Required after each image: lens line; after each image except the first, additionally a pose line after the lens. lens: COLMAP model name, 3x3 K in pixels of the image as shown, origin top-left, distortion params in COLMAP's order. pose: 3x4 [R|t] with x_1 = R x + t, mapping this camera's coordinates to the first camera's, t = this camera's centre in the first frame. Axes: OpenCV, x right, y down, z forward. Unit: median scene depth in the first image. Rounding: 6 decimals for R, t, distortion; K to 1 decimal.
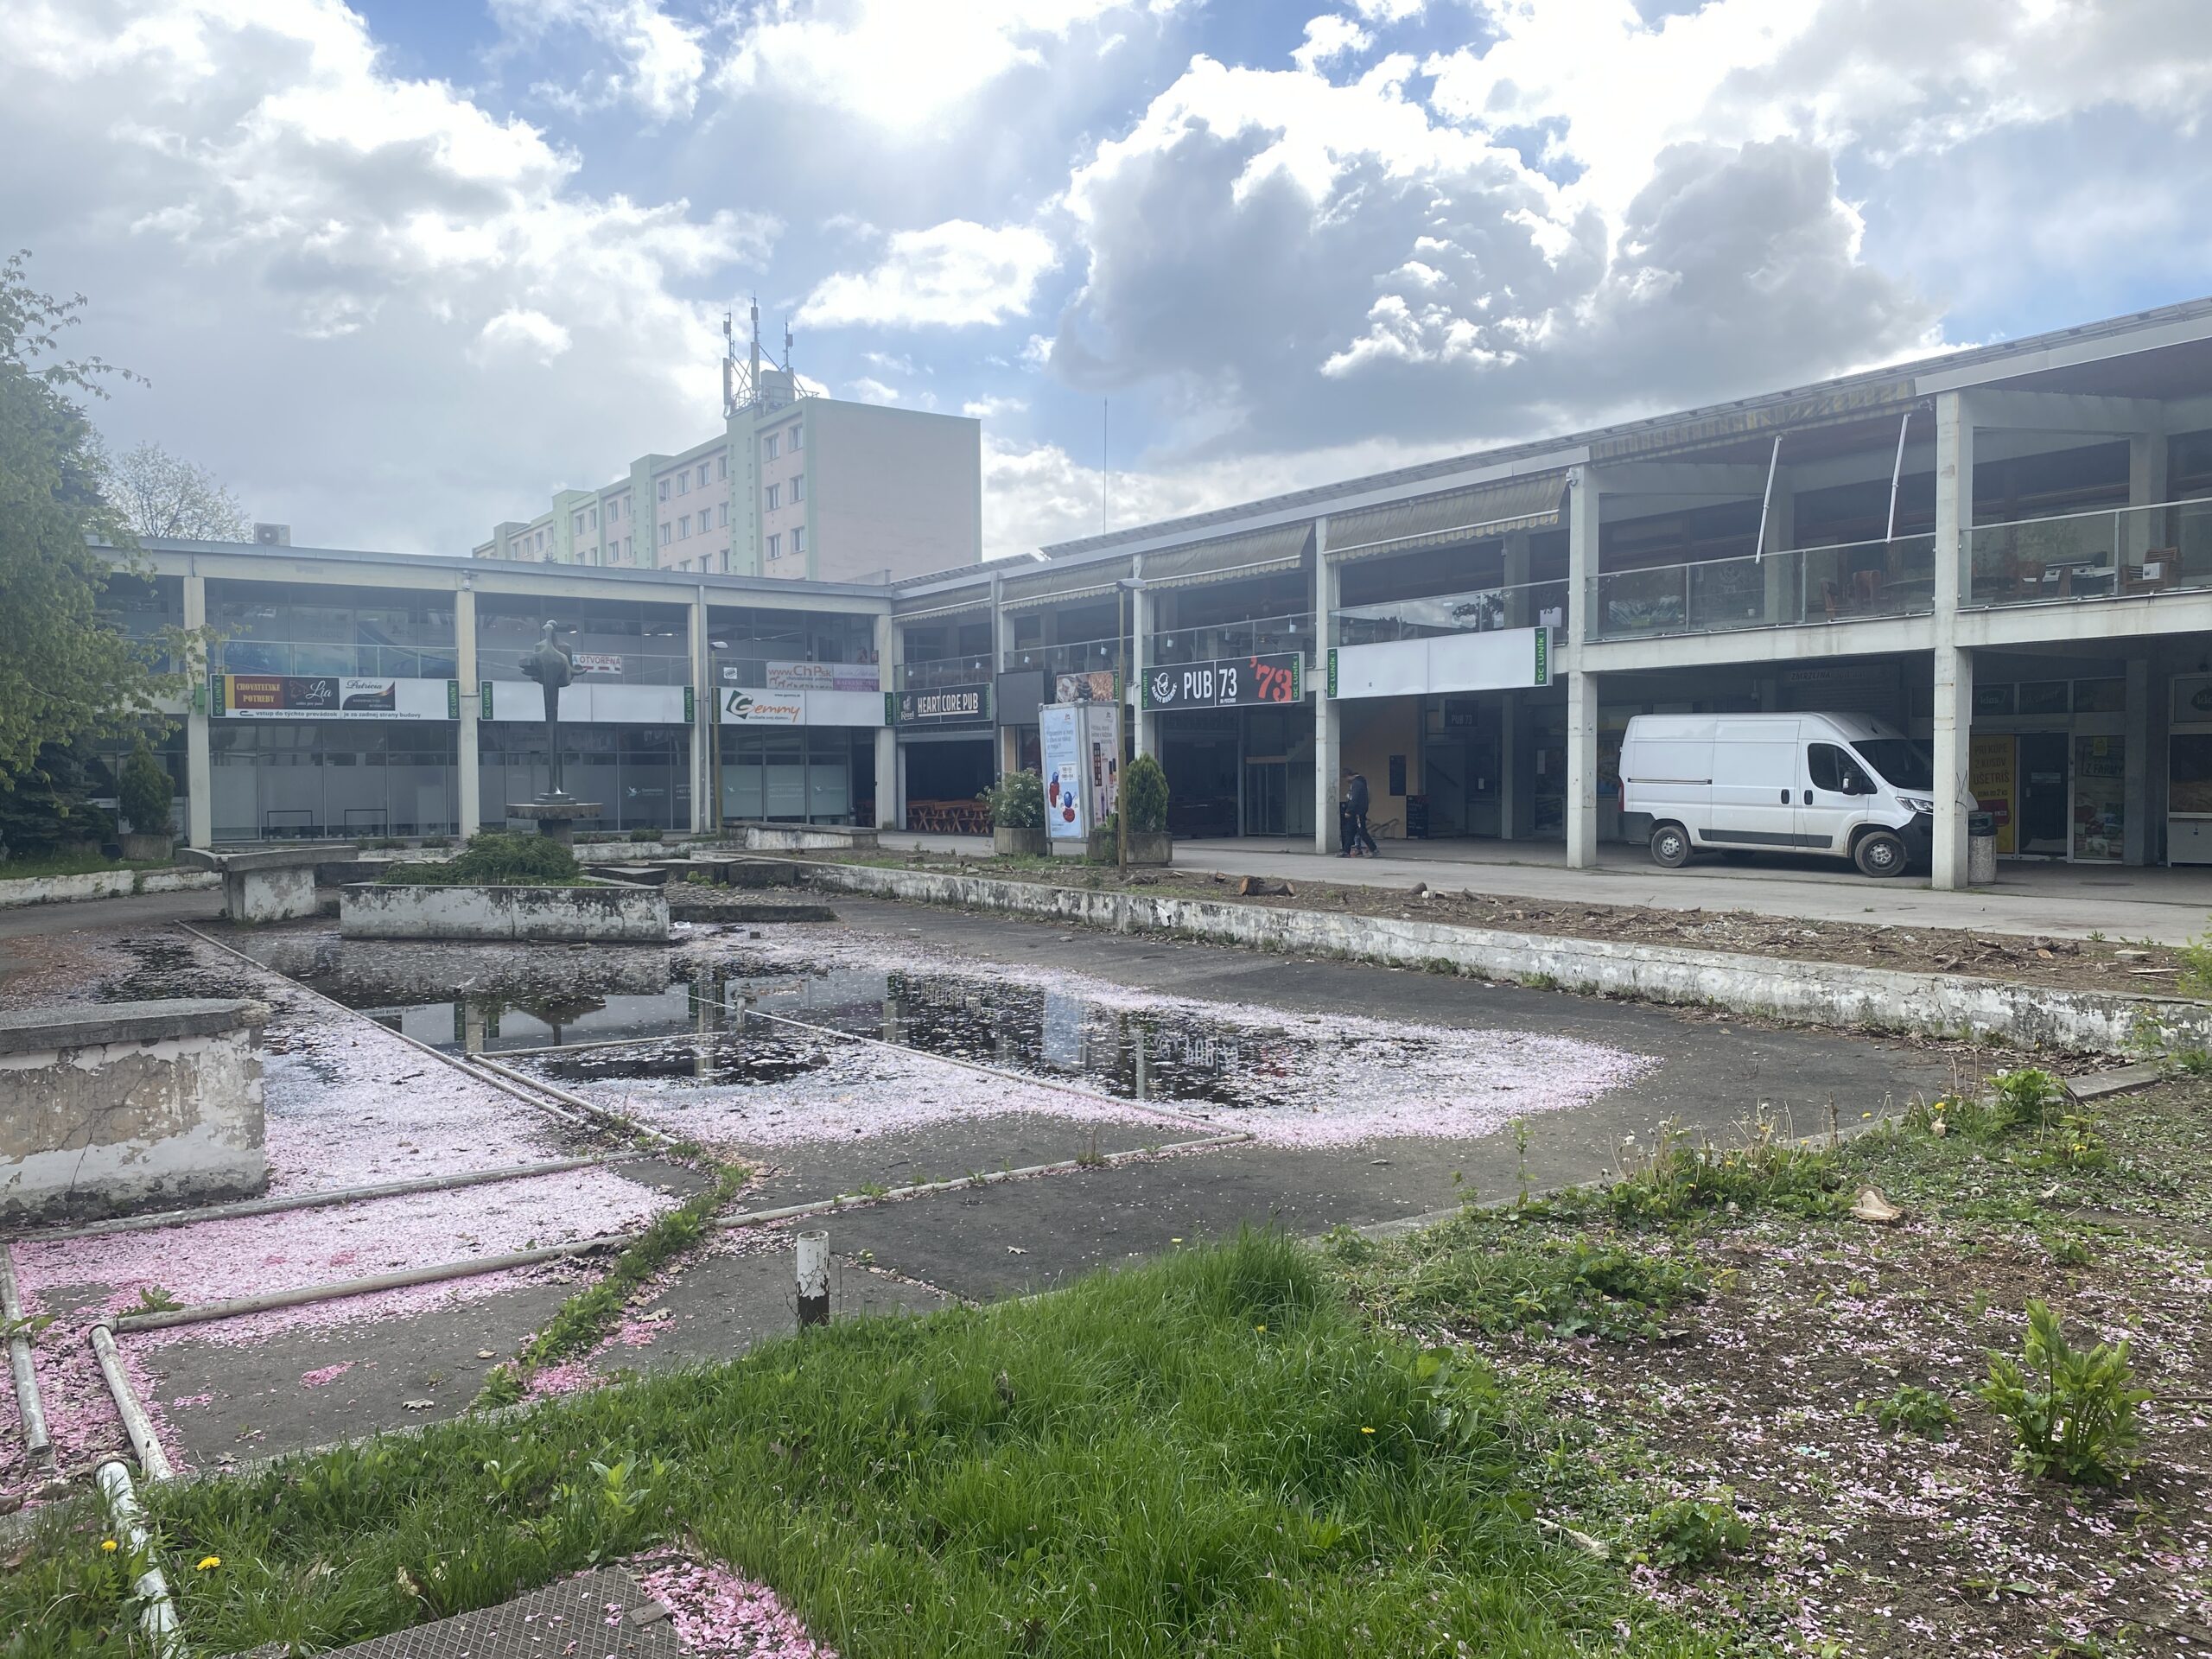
lens RADIAL K [[1671.0, 0, 1102.1], [0, 1671.0, 814.4], [0, 0, 1]] dist [0.101408, -0.125200]
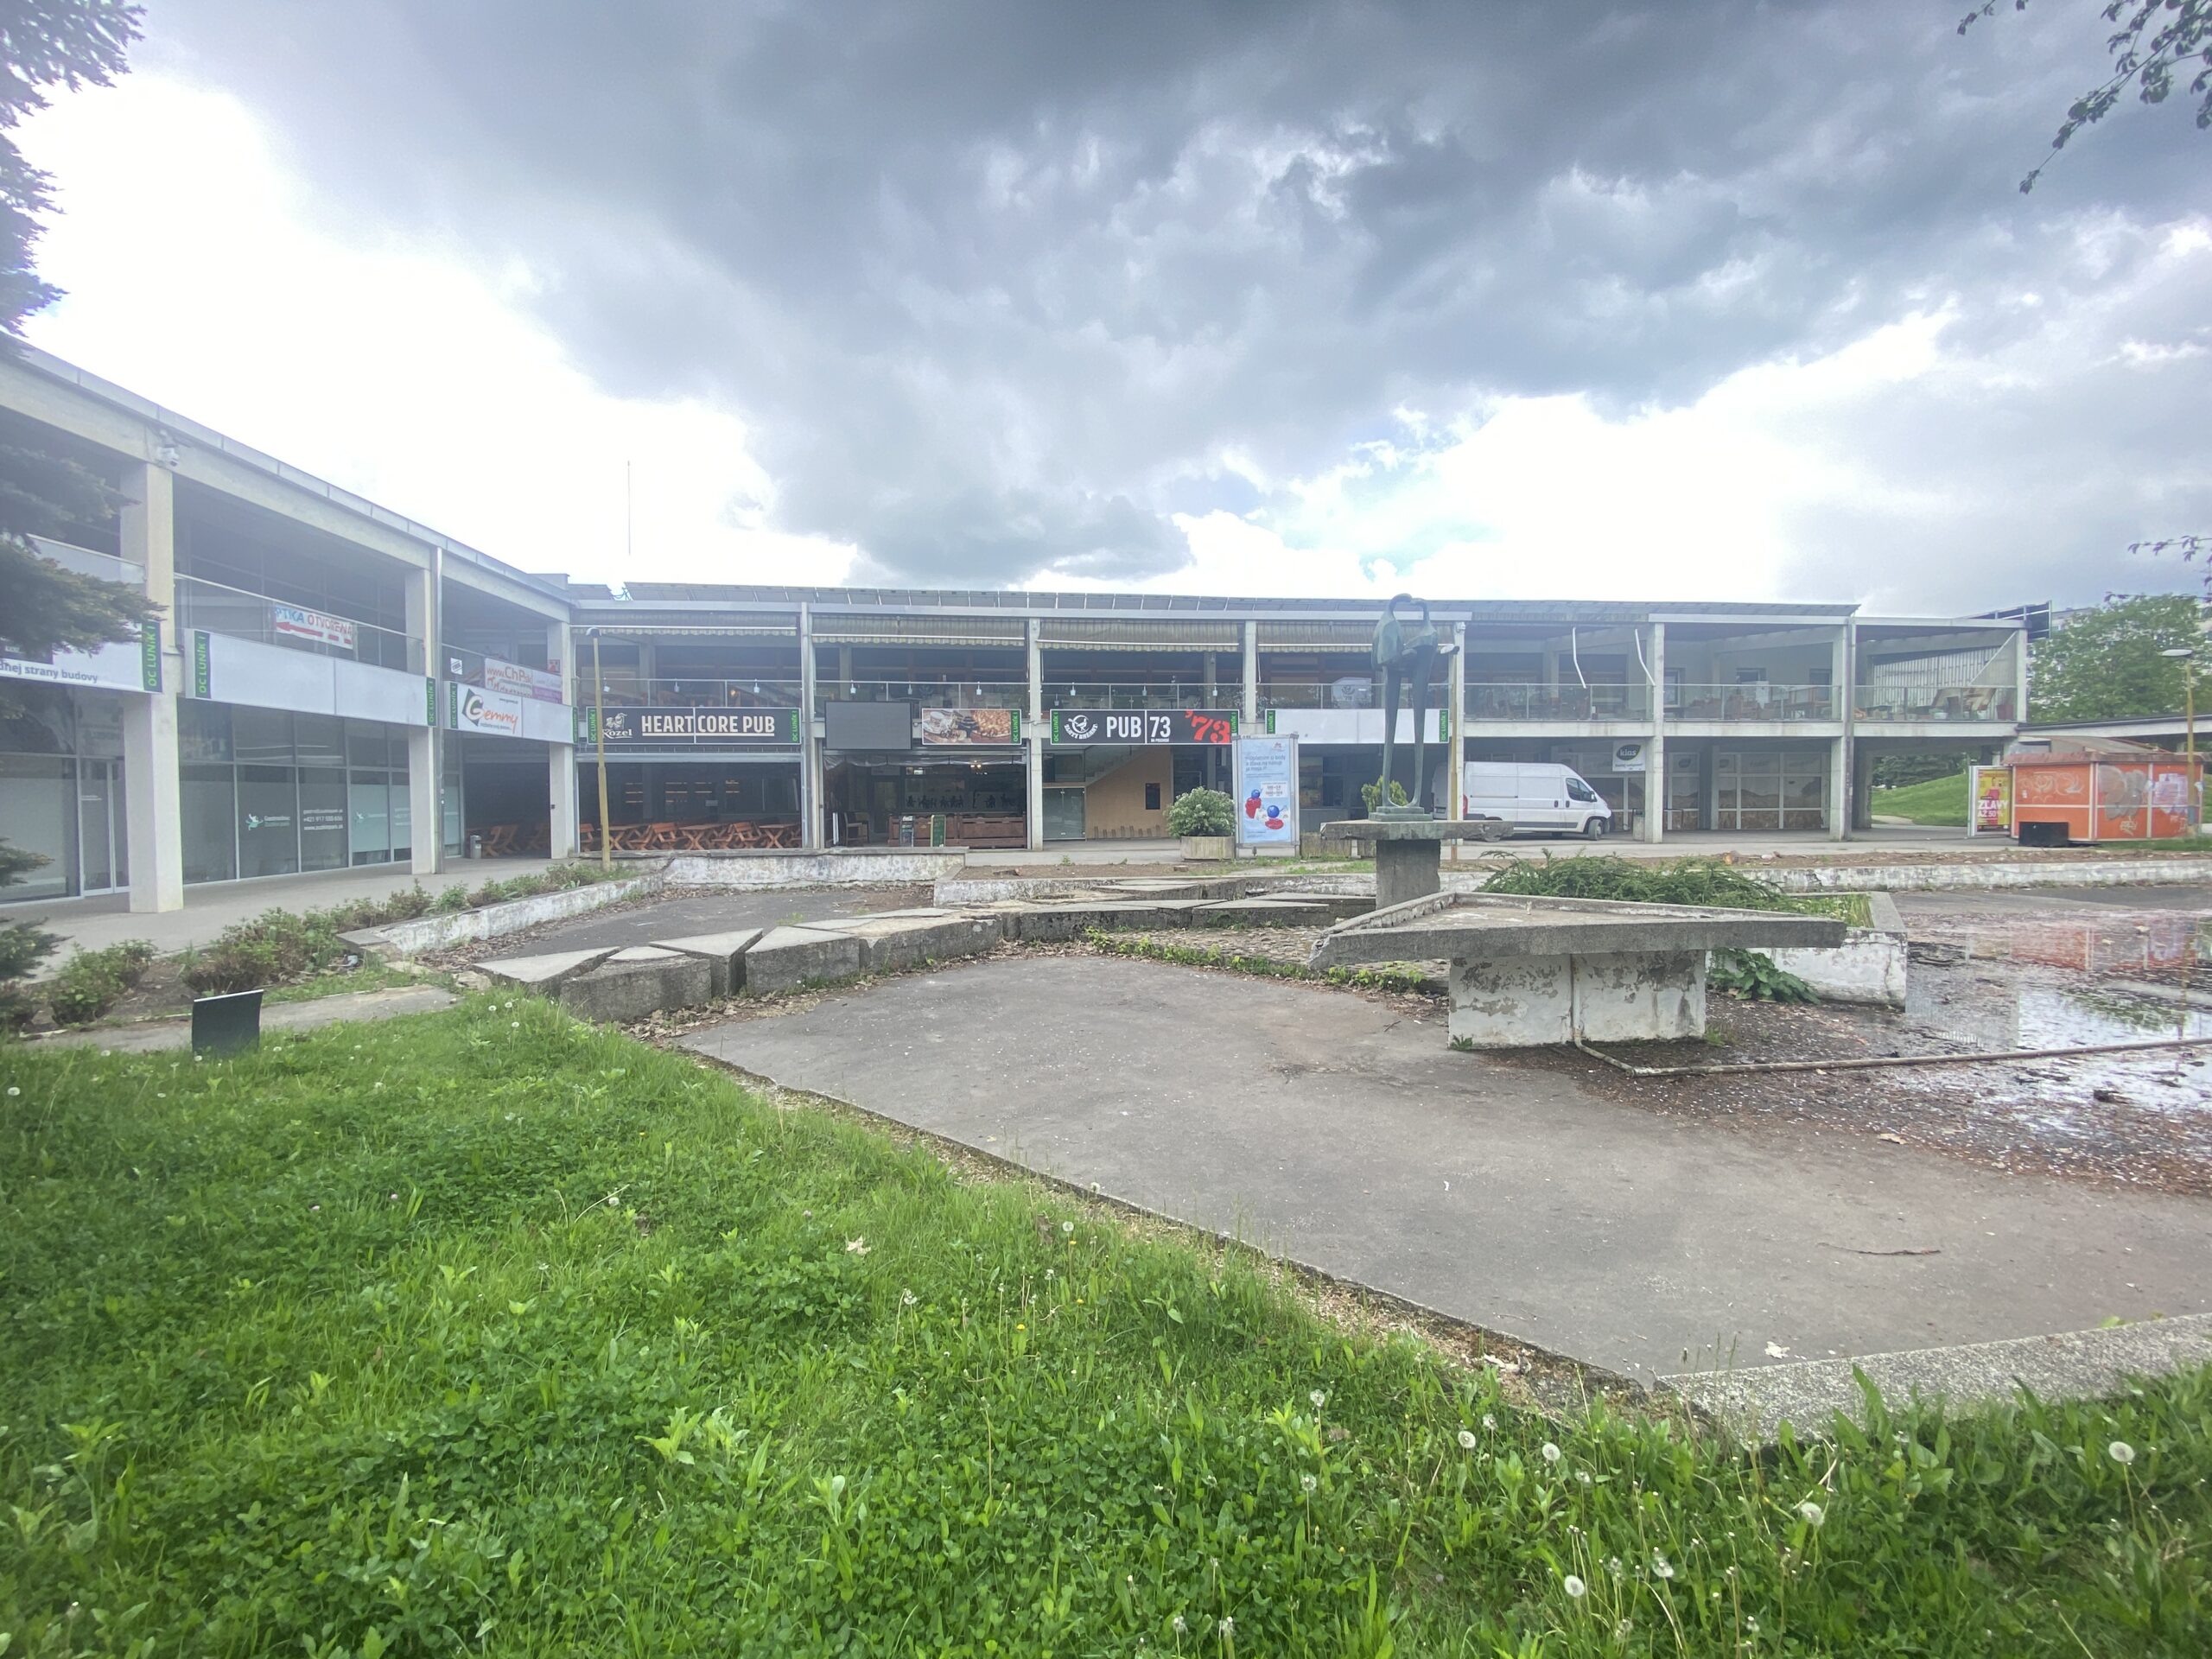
lens RADIAL K [[876.9, 0, 1106.0], [0, 876.9, 829.5], [0, 0, 1]] dist [0.030935, -0.031245]
pose [[0.481737, -0.027982, 0.875869, -0.659581], [0.025197, 0.999519, 0.018074, -0.010652], [-0.875954, 0.013362, 0.482210, 0.796081]]
